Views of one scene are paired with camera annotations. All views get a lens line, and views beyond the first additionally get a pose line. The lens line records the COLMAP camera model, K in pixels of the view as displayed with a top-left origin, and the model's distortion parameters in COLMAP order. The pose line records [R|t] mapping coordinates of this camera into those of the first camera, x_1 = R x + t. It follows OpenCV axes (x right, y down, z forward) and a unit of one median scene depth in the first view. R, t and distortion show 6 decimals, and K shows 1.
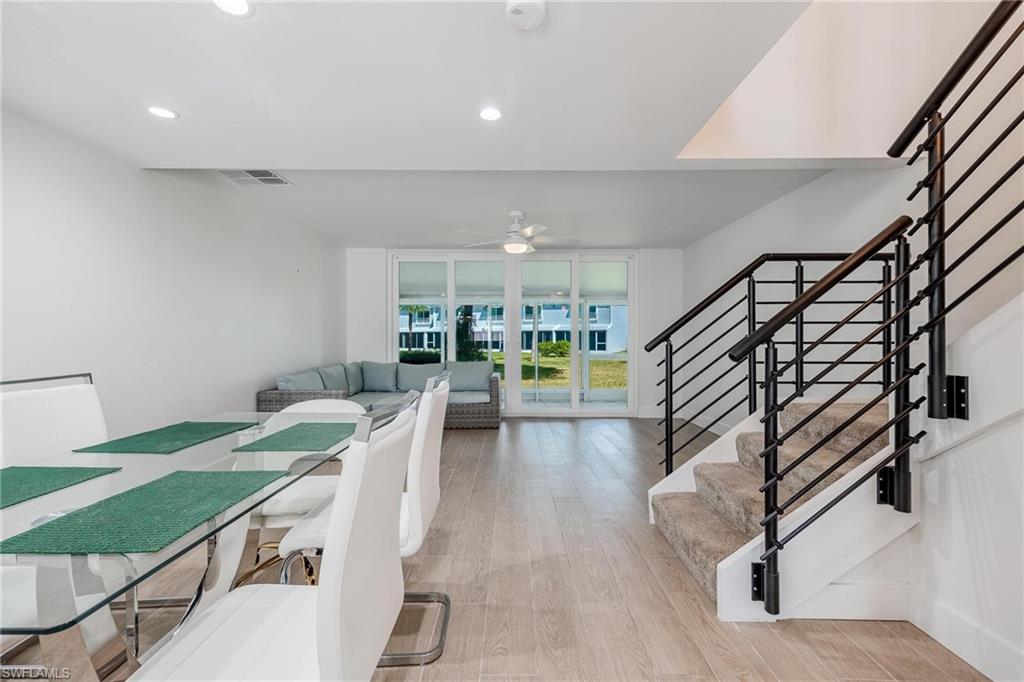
lens RADIAL K [[429.1, 0, 511.0], [0, 429.1, 338.7], [0, 0, 1]] dist [-0.000012, 0.000098]
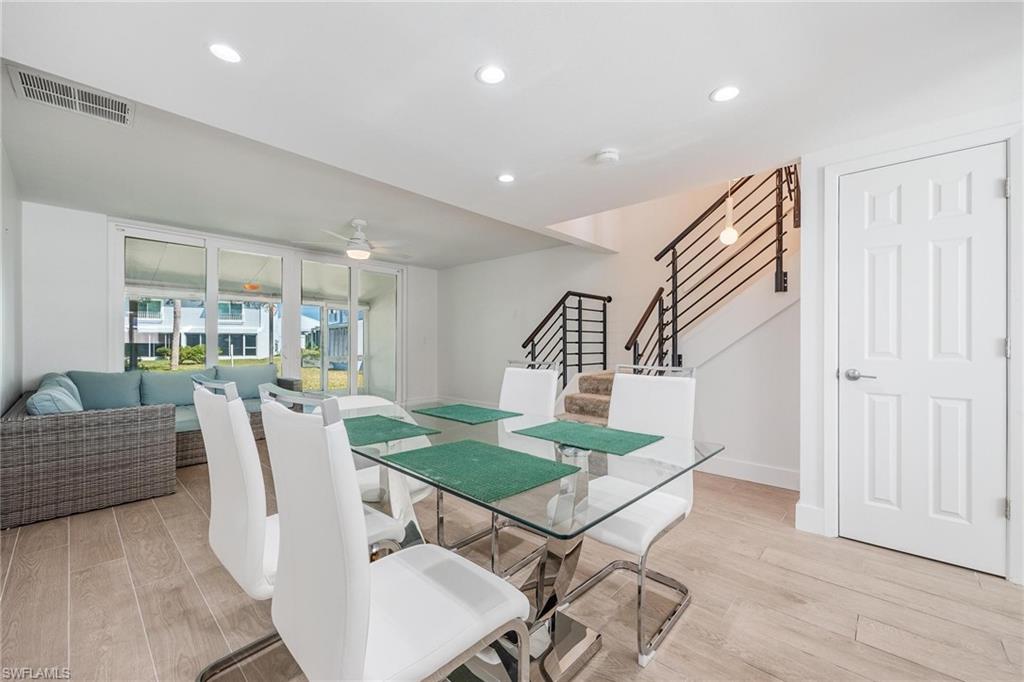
lens RADIAL K [[412.6, 0, 509.7], [0, 412.6, 340.5], [0, 0, 1]] dist [0.000535, 0.000103]
pose [[0.679156, 0.008987, 0.733939, -0.375646], [-0.003591, 0.999954, -0.008921, 0.007978], [-0.733985, 0.003423, 0.679157, 0.023078]]
